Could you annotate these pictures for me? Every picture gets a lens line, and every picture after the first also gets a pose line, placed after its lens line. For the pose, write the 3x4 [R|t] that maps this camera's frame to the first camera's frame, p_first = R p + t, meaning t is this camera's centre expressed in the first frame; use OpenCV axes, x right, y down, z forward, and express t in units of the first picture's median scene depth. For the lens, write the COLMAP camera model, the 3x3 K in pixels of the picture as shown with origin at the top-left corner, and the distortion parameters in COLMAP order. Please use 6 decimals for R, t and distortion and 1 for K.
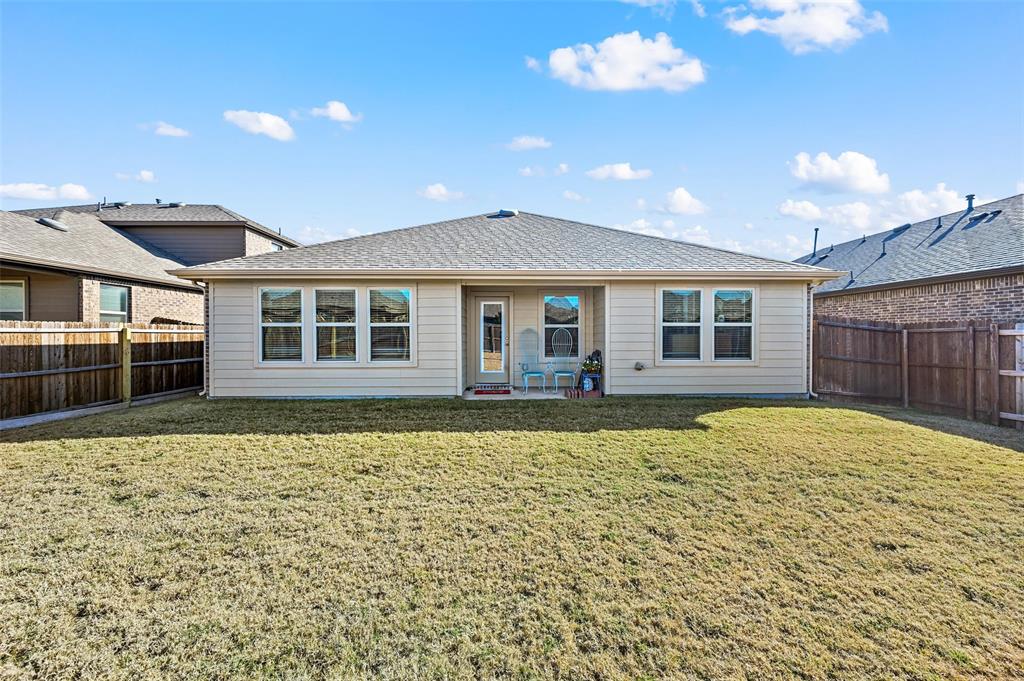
lens RADIAL K [[404.7, 0, 506.3], [0, 404.7, 329.5], [0, 0, 1]] dist [-0.002180, -0.000081]
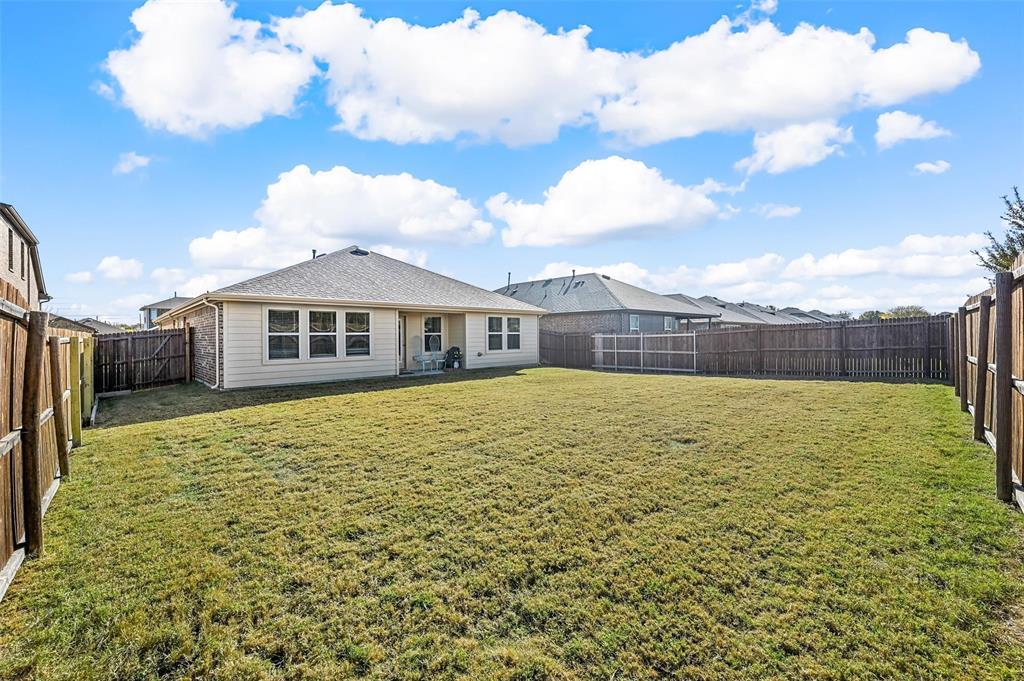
lens RADIAL K [[404.7, 0, 515.2], [0, 404.7, 337.9], [0, 0, 1]] dist [-0.002180, -0.000081]
pose [[0.732256, -0.009703, 0.680960, -0.912893], [0.003488, 0.999939, 0.010498, -0.010199], [-0.681021, -0.005312, 0.732245, -0.596522]]
